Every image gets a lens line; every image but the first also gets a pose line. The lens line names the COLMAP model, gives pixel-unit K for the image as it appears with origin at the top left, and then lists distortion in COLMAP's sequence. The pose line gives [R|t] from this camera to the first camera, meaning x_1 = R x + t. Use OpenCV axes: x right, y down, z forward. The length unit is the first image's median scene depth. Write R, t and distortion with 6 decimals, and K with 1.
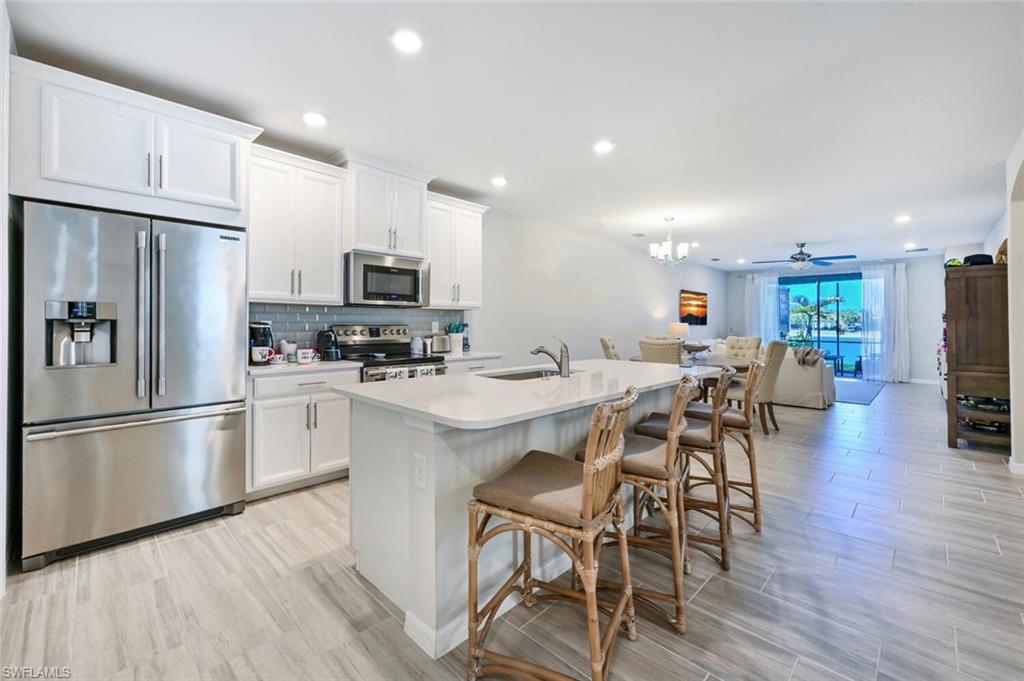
lens RADIAL K [[426.3, 0, 520.8], [0, 426.3, 325.3], [0, 0, 1]] dist [0.006915, 0.000036]
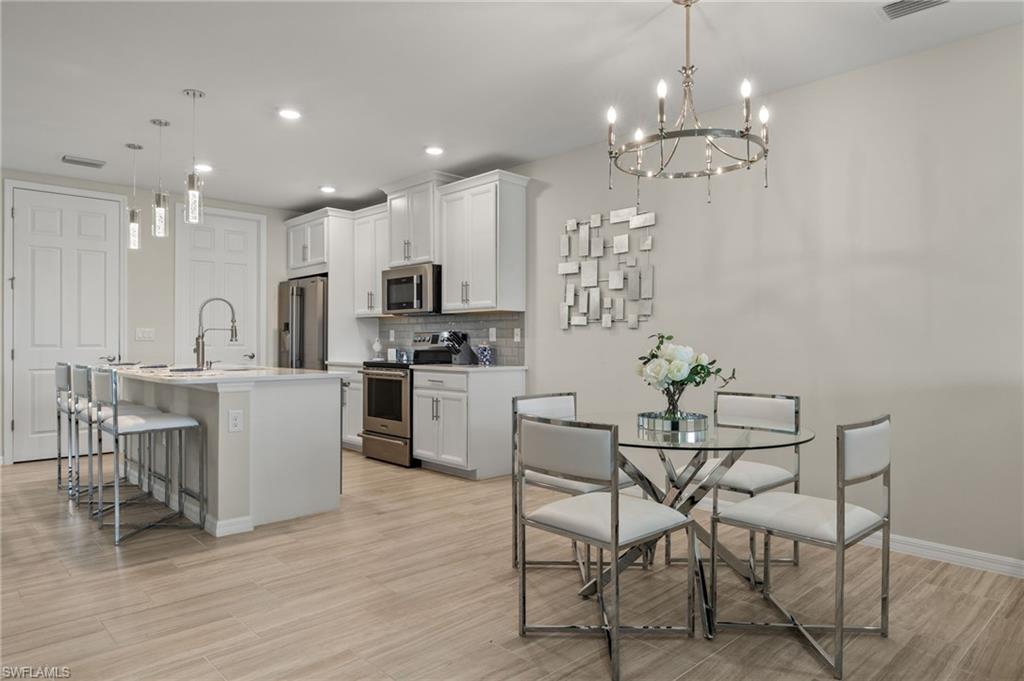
lens RADIAL K [[648.3, 0, 503.6], [0, 648.3, 347.4], [0, 0, 1]] dist [0.025630, -0.001971]
pose [[-0.062146, 0.010172, -0.998015, 1.261678], [0.002524, 0.999946, 0.010034, 0.021983], [0.998064, -0.001895, -0.062169, 1.307517]]
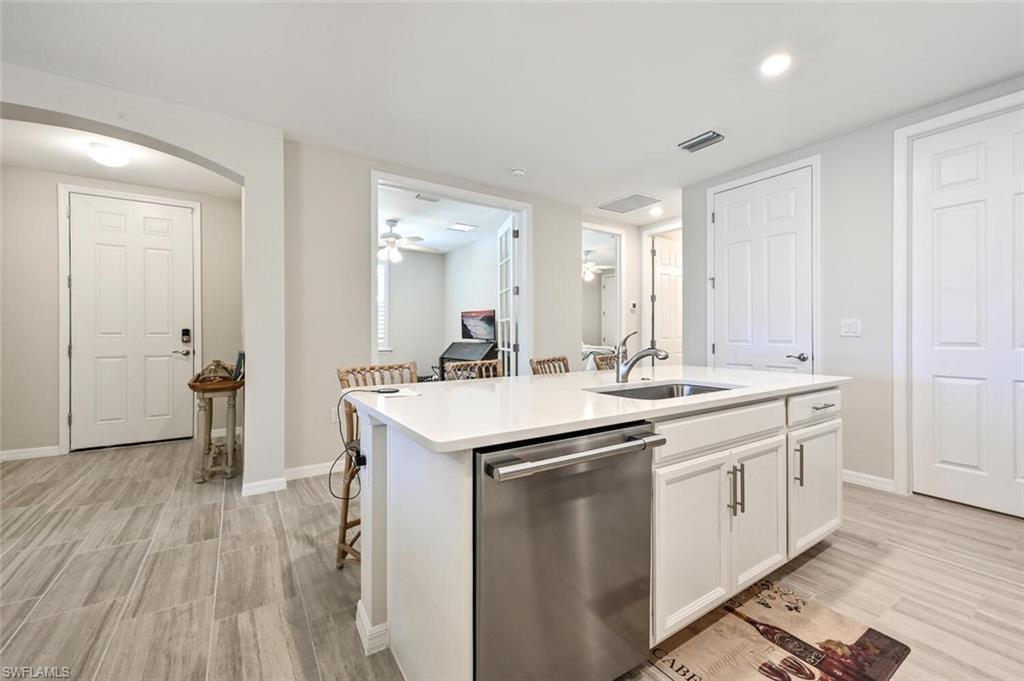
lens RADIAL K [[418.0, 0, 520.8], [0, 418.0, 332.1], [0, 0, 1]] dist [-0.000694, 0.001145]
pose [[-0.976831, 0.002195, 0.214000, 0.073473], [0.000296, 0.999960, -0.008907, 0.017532], [-0.214011, -0.008637, -0.976793, 1.201940]]
